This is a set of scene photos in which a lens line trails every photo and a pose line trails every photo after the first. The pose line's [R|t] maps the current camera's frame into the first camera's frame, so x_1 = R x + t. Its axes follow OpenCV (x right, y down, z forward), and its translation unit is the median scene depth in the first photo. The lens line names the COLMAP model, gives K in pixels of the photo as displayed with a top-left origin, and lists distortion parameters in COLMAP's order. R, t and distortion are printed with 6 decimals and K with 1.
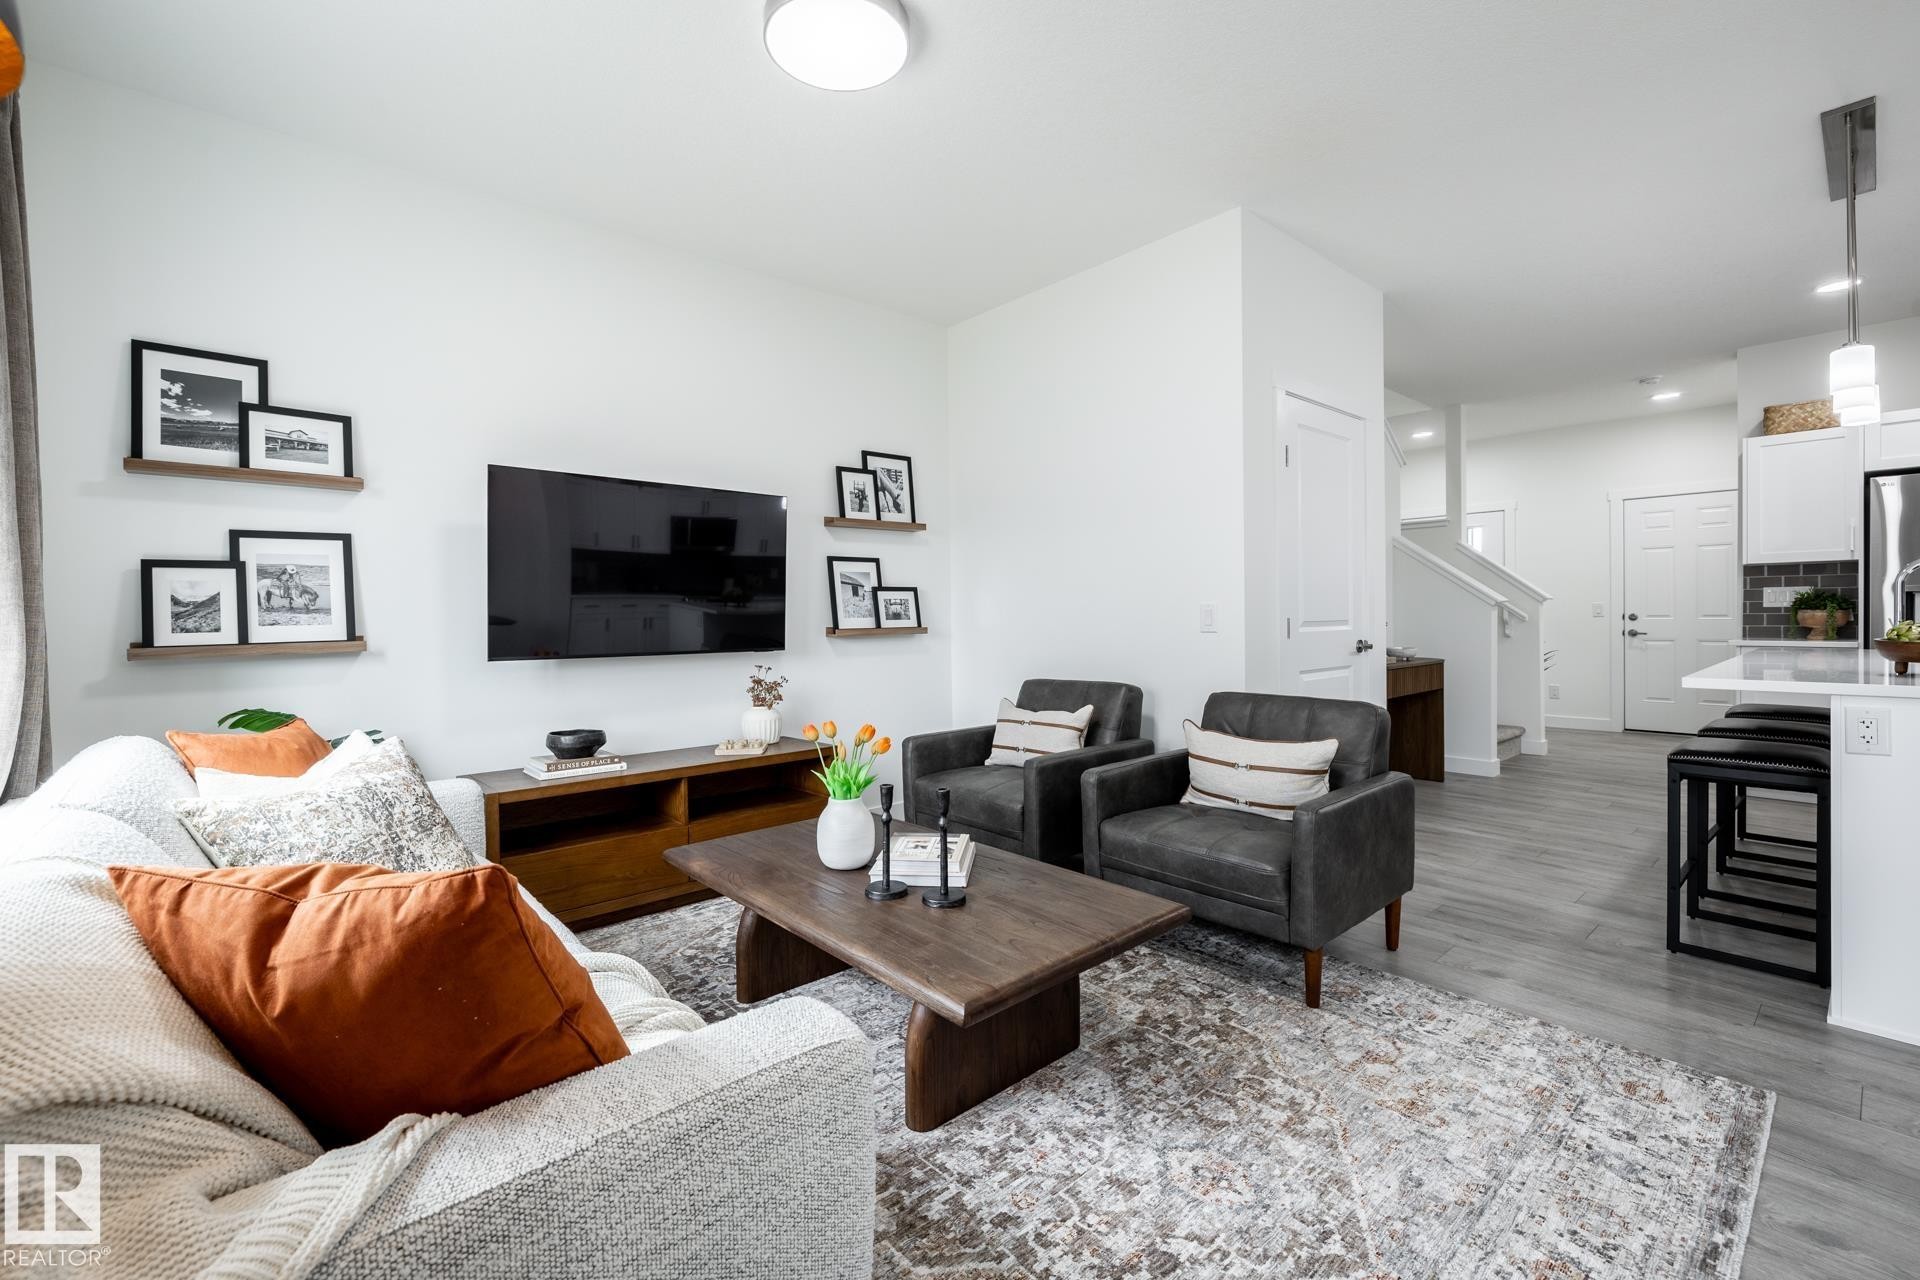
lens RADIAL K [[816.1, 0, 952.5], [0, 816.1, 629.2], [0, 0, 1]] dist [-0.002642, -0.000076]
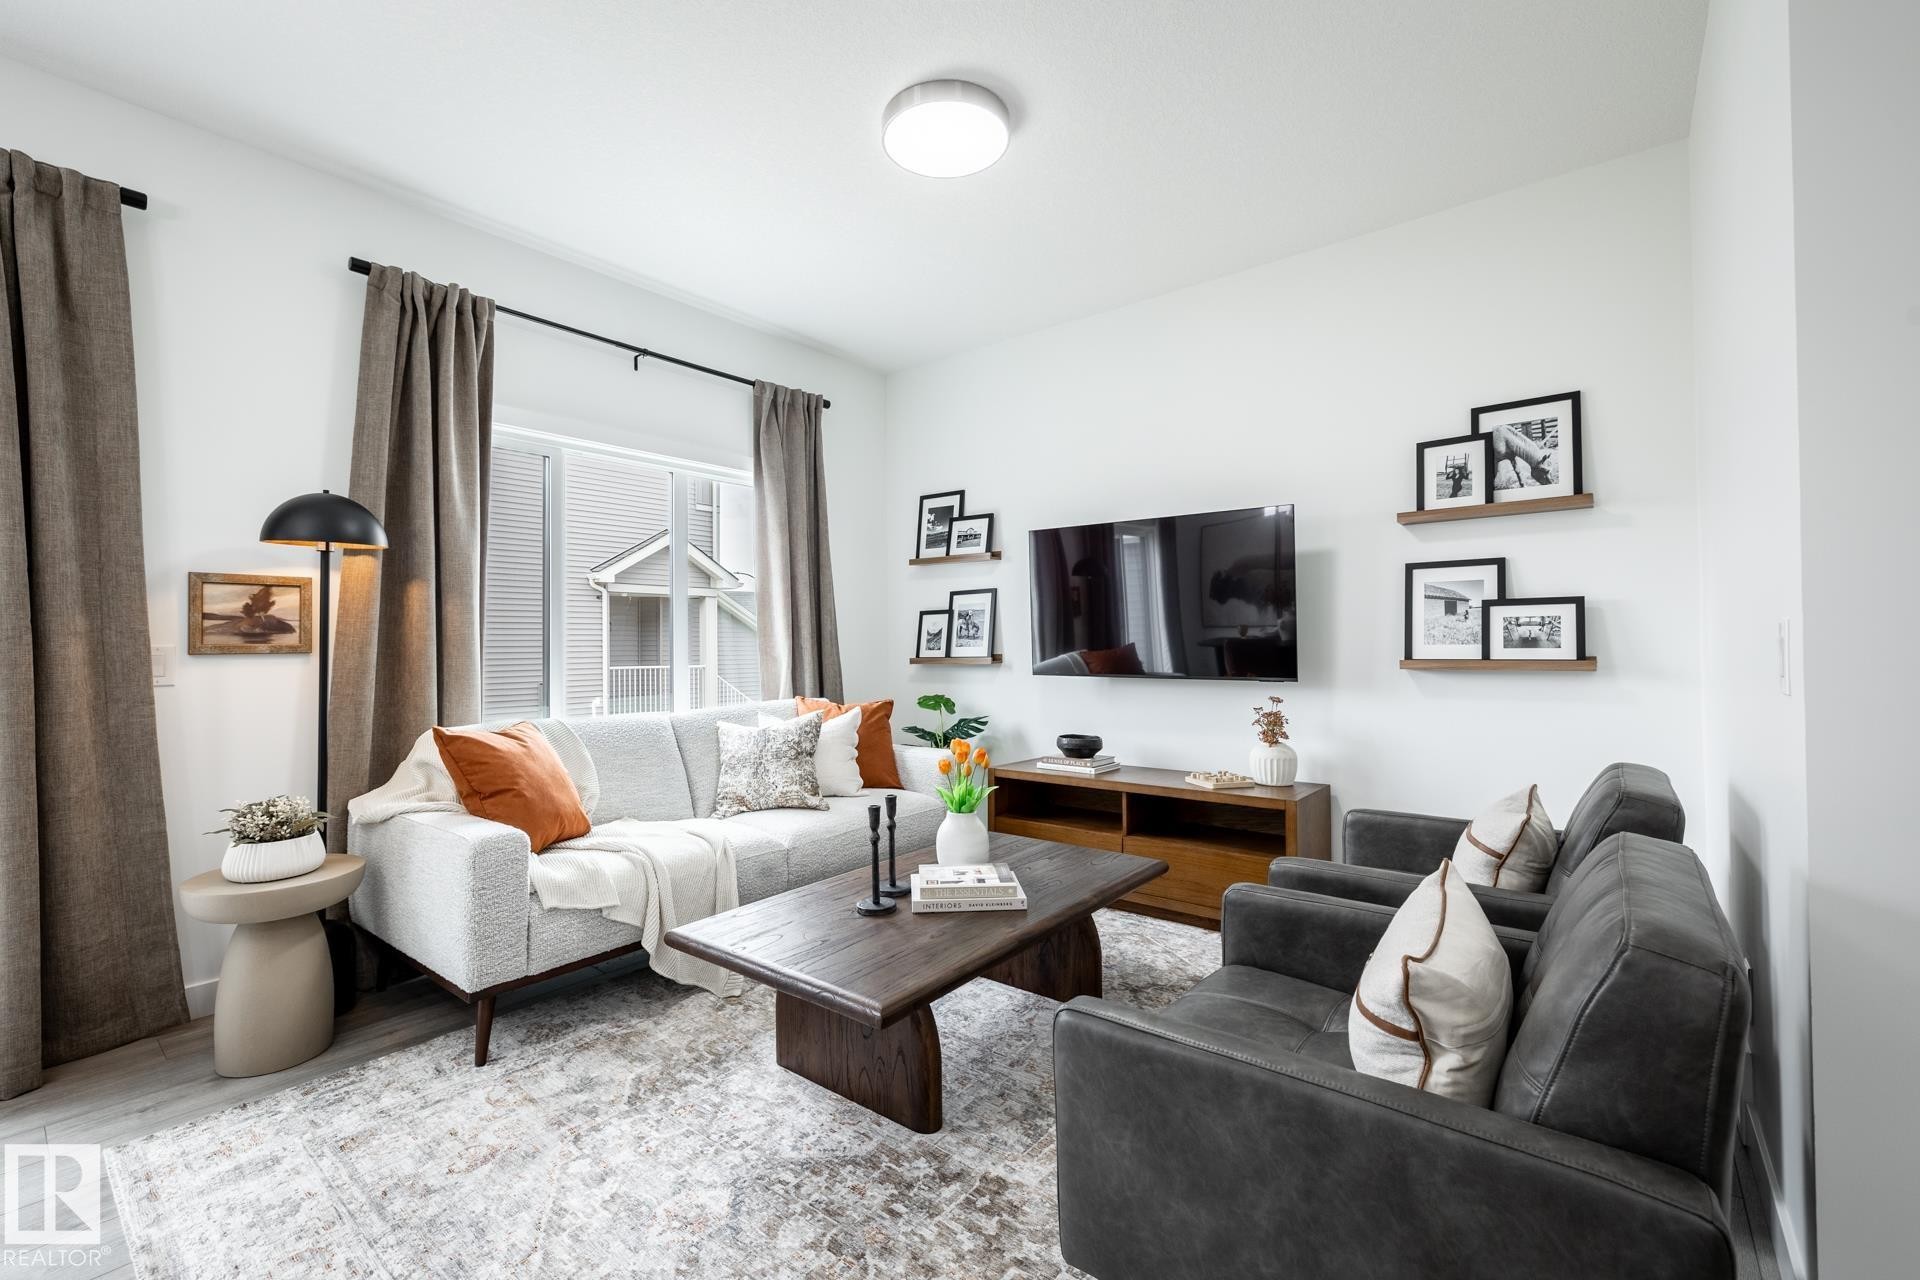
lens RADIAL K [[816.1, 0, 952.2], [0, 816.1, 636.8], [0, 0, 1]] dist [-0.002642, -0.000076]
pose [[0.166565, 0.000250, -0.986031, 0.592931], [-0.012863, 0.999915, -0.001920, -0.015380], [0.985947, 0.013003, 0.166554, 0.503731]]
